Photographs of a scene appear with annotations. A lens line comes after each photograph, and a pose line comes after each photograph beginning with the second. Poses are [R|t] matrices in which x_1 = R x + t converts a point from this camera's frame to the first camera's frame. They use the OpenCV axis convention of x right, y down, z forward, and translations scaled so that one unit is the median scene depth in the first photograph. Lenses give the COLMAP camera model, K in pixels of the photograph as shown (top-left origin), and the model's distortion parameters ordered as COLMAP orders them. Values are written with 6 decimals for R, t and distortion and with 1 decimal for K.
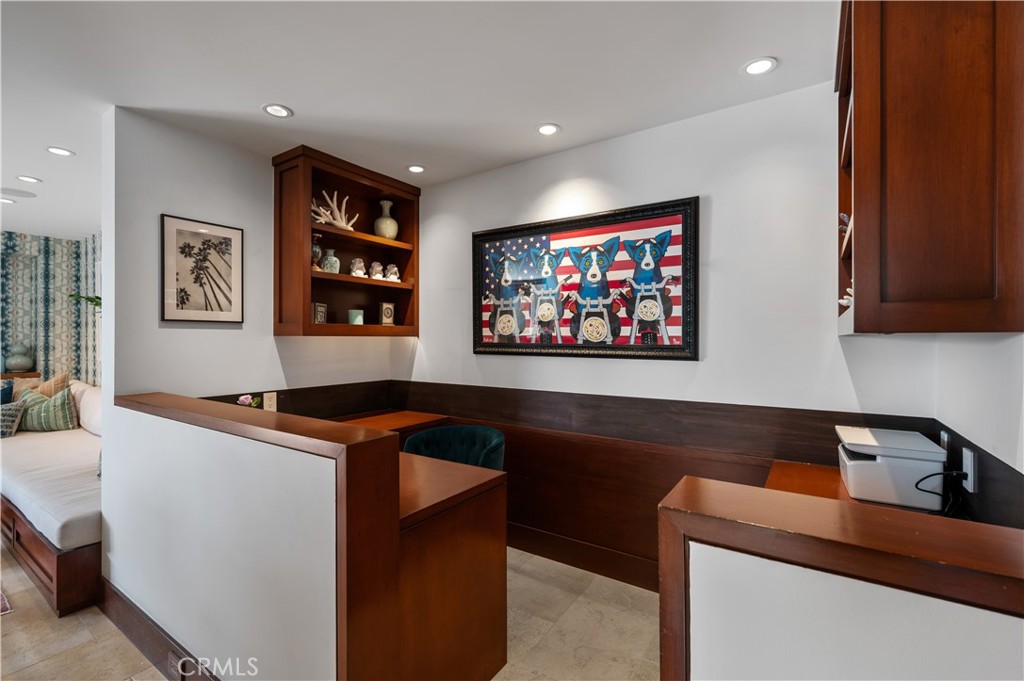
lens RADIAL K [[447.1, 0, 514.7], [0, 447.1, 339.6], [0, 0, 1]] dist [-0.009646, 0.000655]
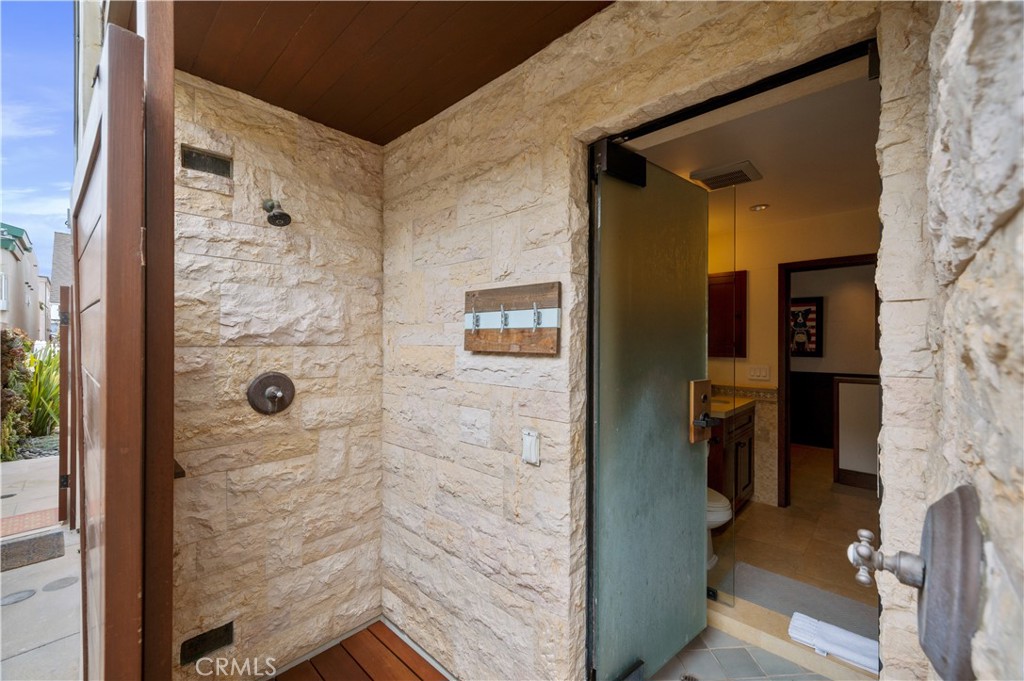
lens RADIAL K [[419.3, 0, 509.6], [0, 419.3, 337.0], [0, 0, 1]] dist [0.001269, 0.000064]
pose [[0.987828, 0.002463, -0.155533, -0.914726], [-0.001791, 0.999988, 0.004461, -0.071854], [0.155542, -0.004128, 0.987821, -1.547847]]
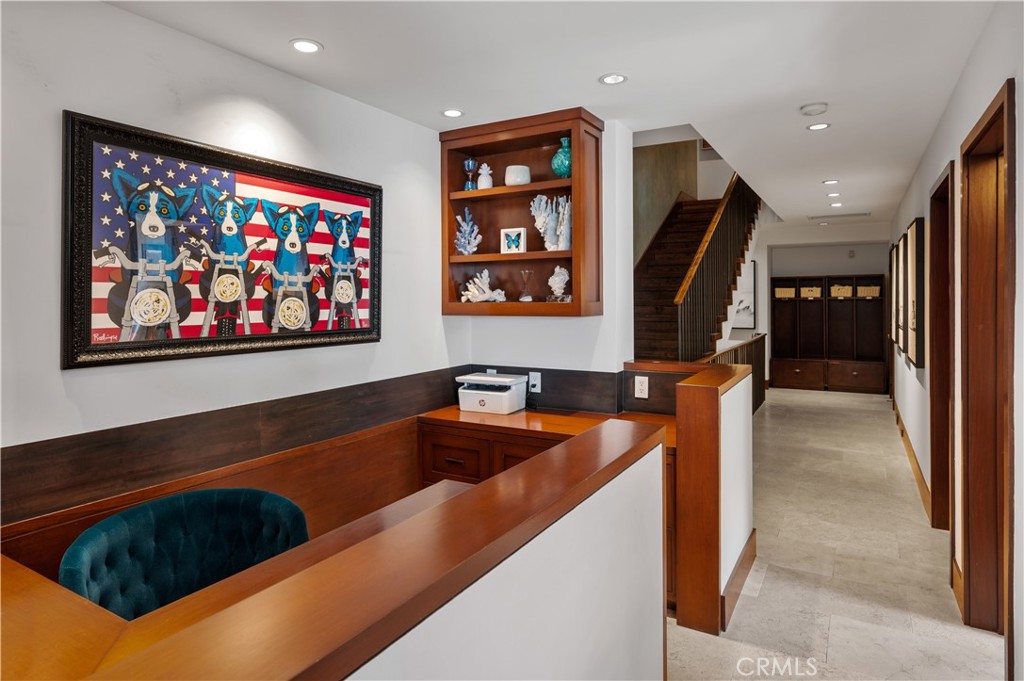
lens RADIAL K [[575.0, 0, 520.4], [0, 575.0, 298.1], [0, 0, 1]] dist [-0.009102, -0.000468]
pose [[-0.063948, -0.001042, 0.997953, -0.825823], [0.003782, 0.999992, 0.001287, -0.047907], [-0.997946, 0.003857, -0.063944, 0.646113]]
